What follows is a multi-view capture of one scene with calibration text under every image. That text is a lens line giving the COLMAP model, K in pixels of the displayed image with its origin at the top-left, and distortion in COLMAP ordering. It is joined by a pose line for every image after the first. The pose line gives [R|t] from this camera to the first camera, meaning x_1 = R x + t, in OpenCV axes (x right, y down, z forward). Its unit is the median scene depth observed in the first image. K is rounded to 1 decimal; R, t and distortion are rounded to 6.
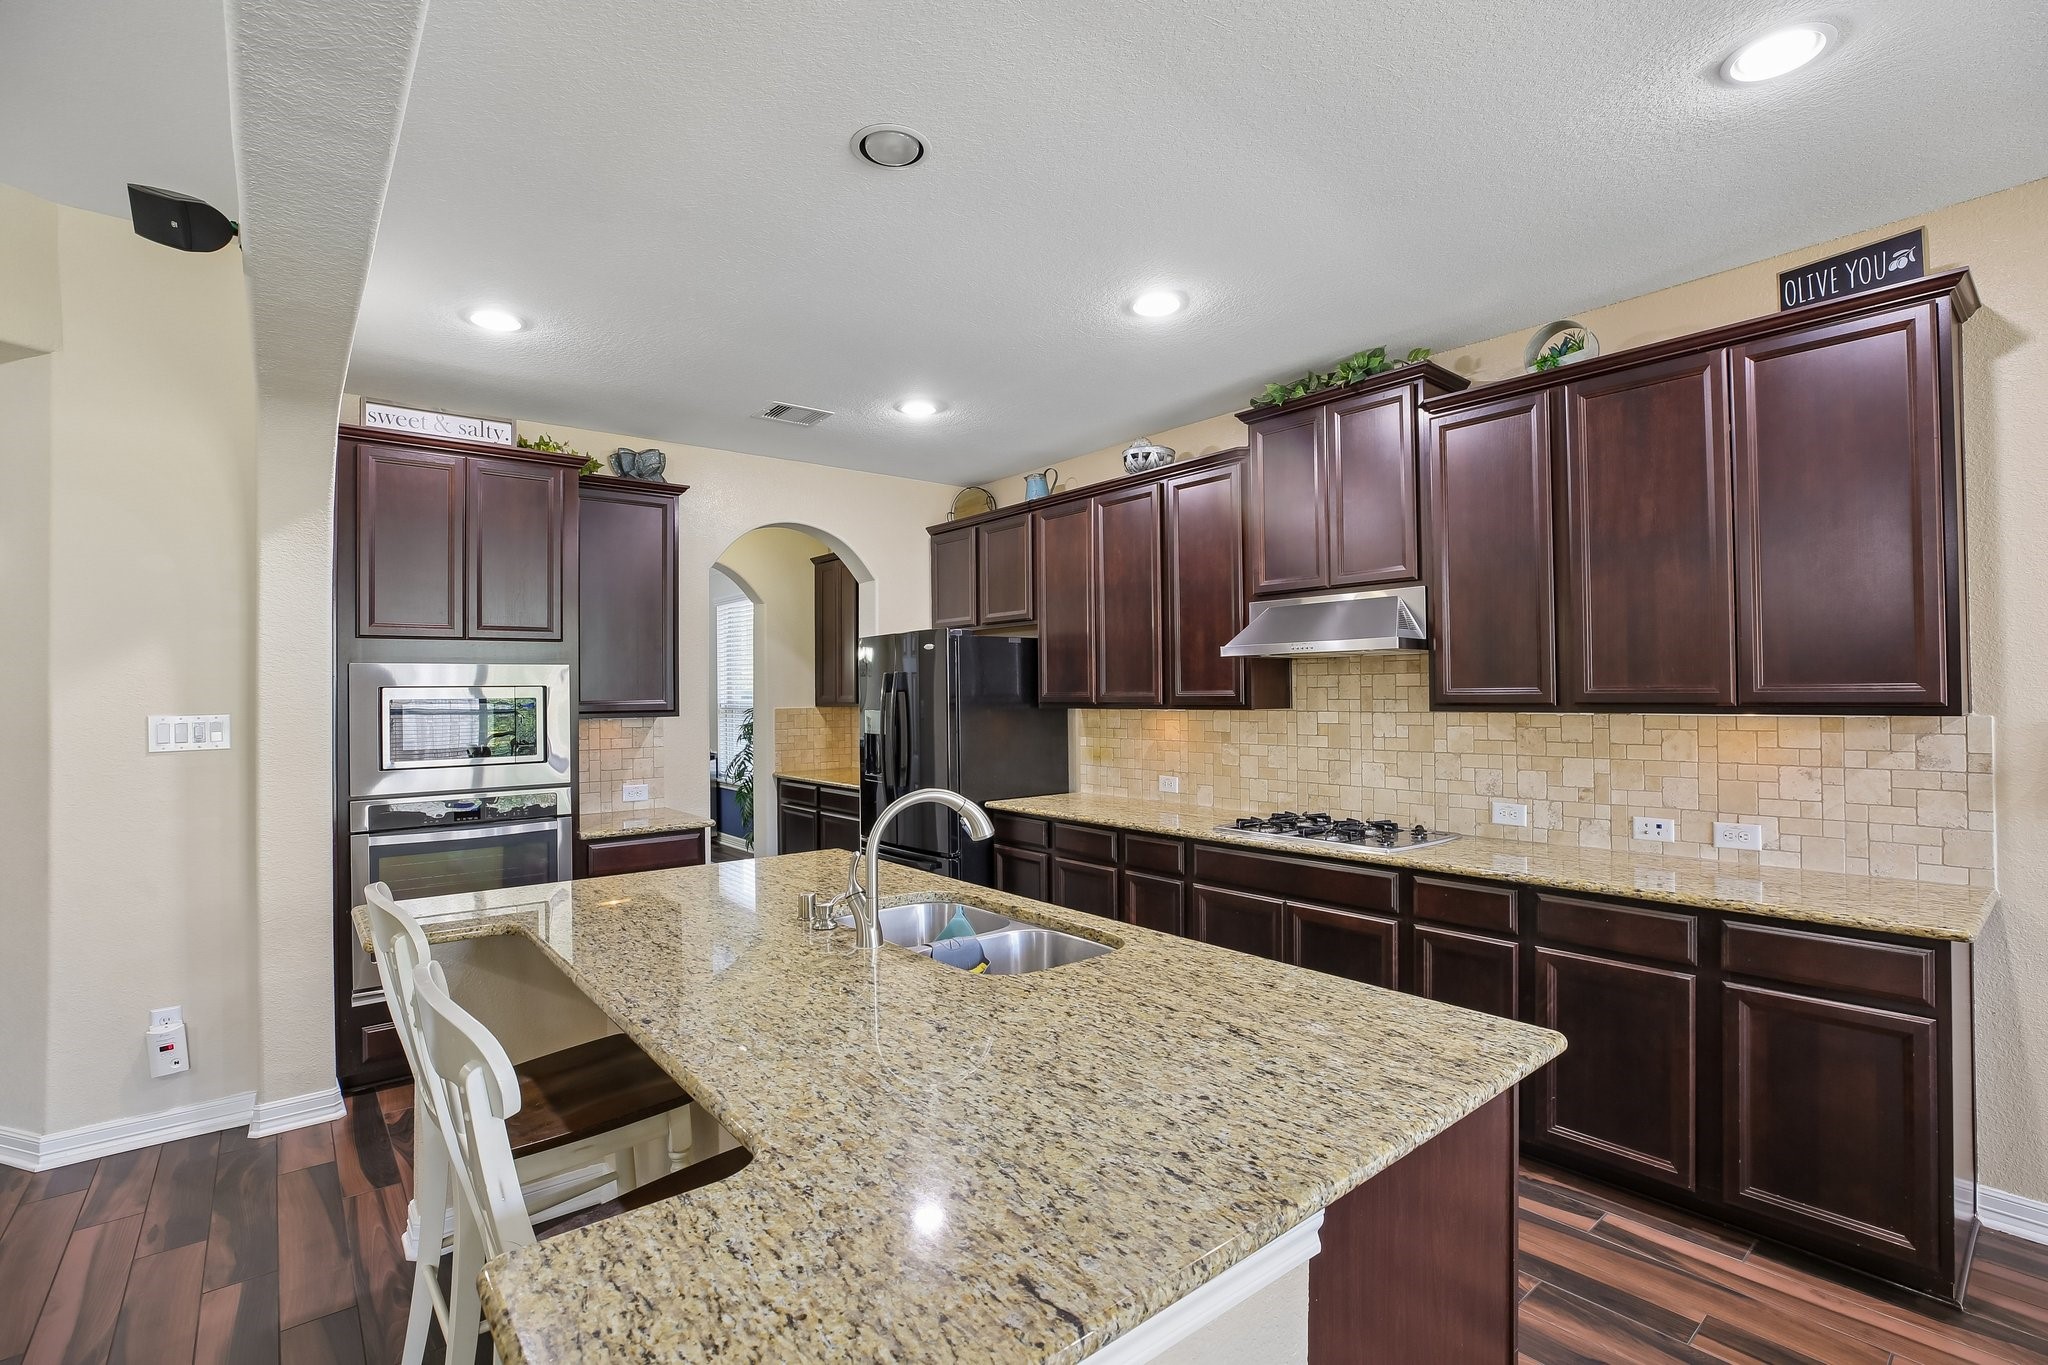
lens RADIAL K [[948.3, 0, 1062.7], [0, 948.3, 672.4], [0, 0, 1]] dist [-0.035364, 0.008000]
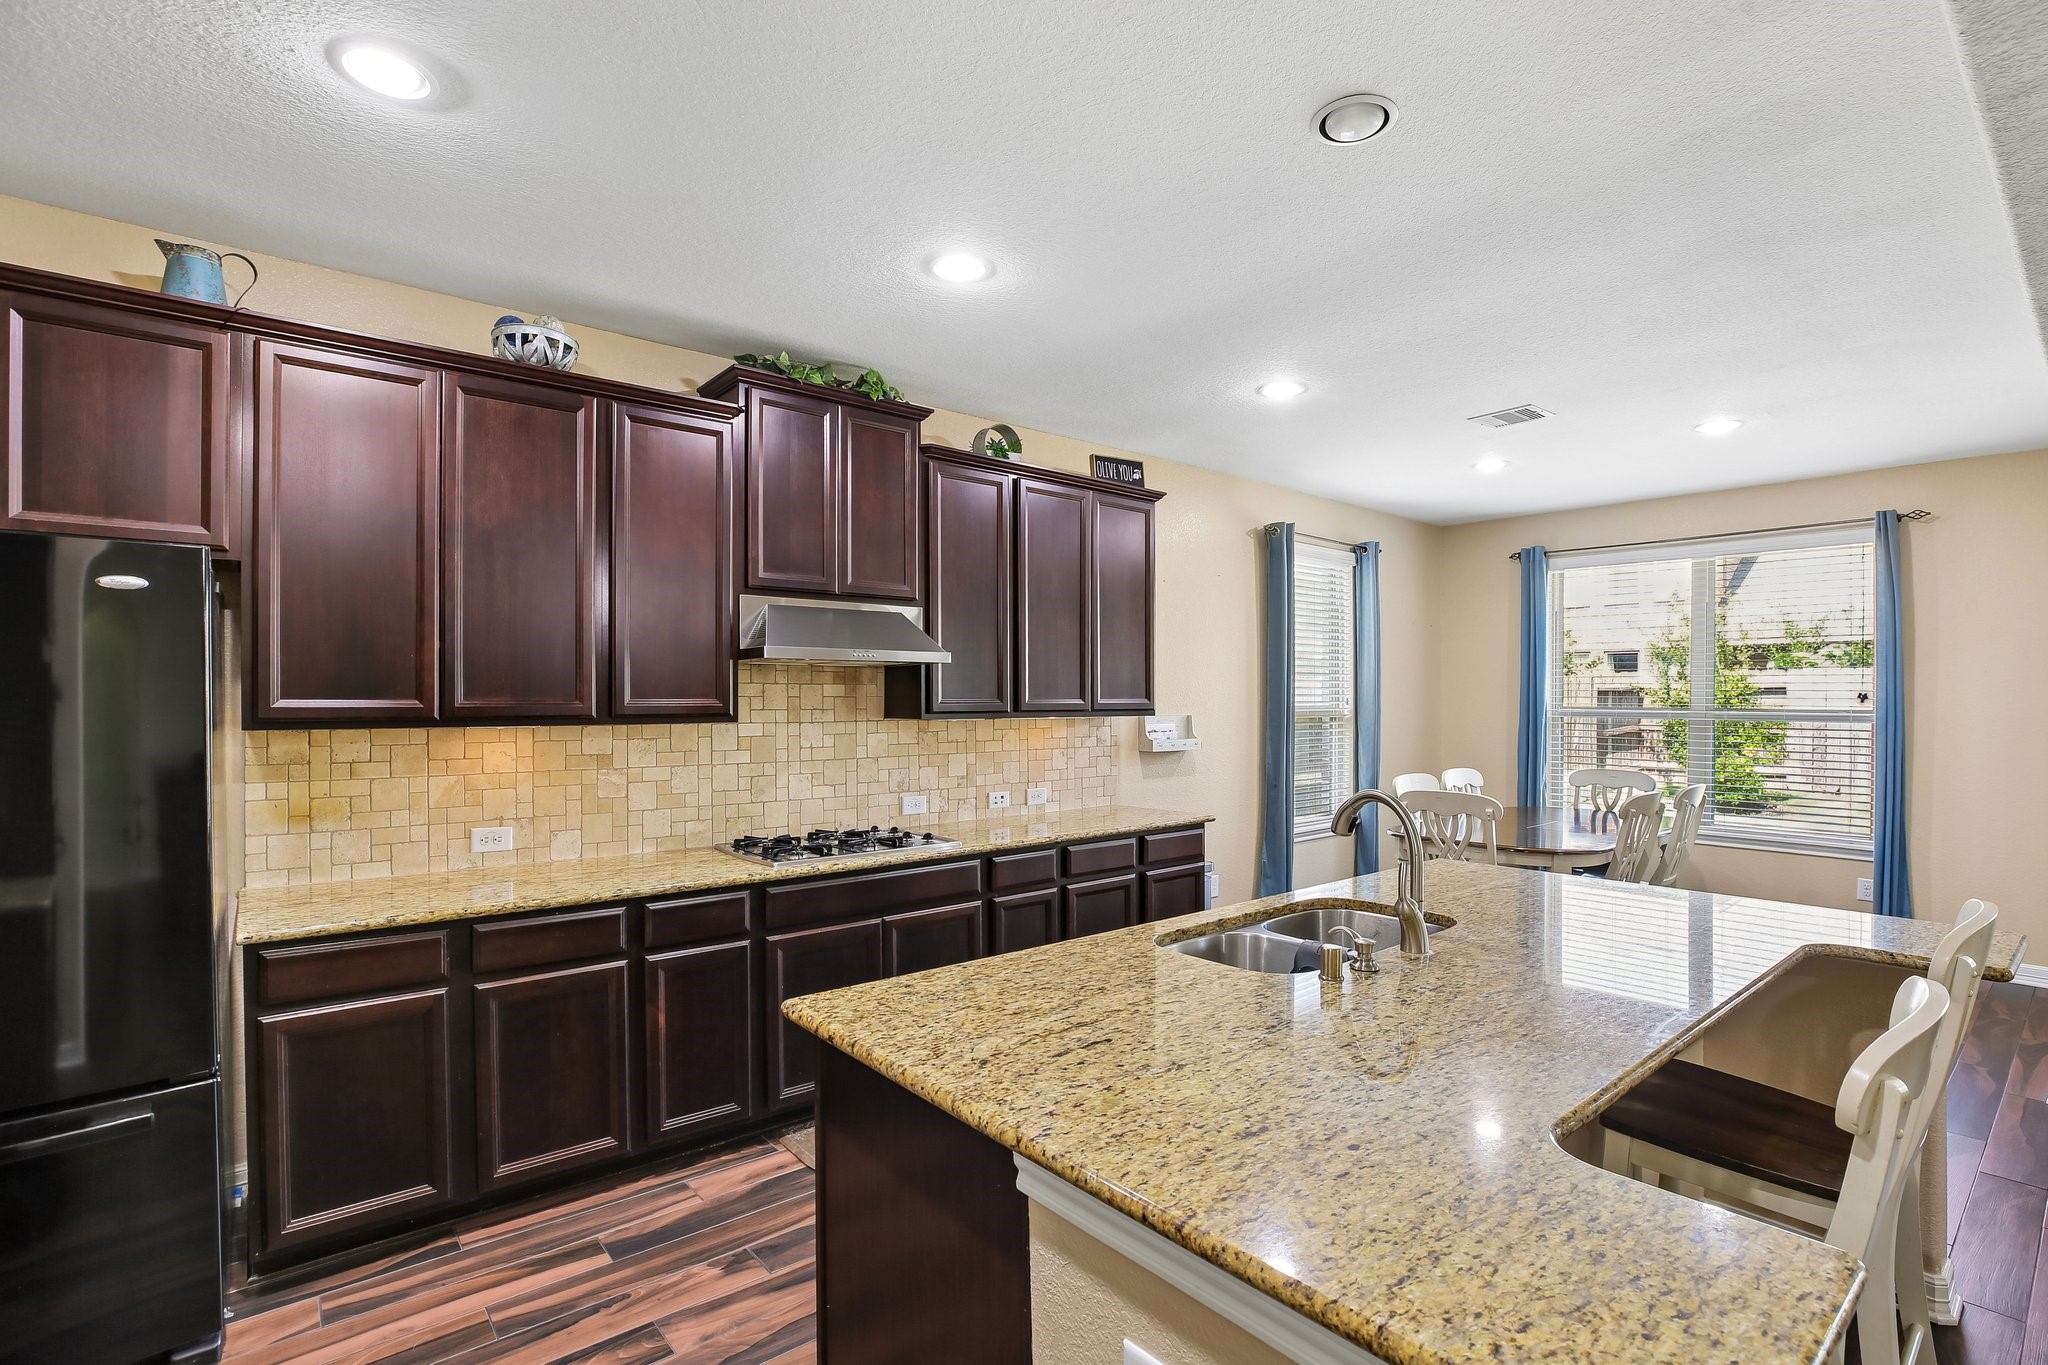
lens RADIAL K [[948.3, 0, 1018.7], [0, 948.3, 703.5], [0, 0, 1]] dist [-0.035364, 0.008000]
pose [[0.019379, 0.006226, 0.999793, -0.664850], [-0.021078, 0.999761, -0.005818, 0.023760], [-0.999590, -0.020961, 0.019506, 0.773836]]
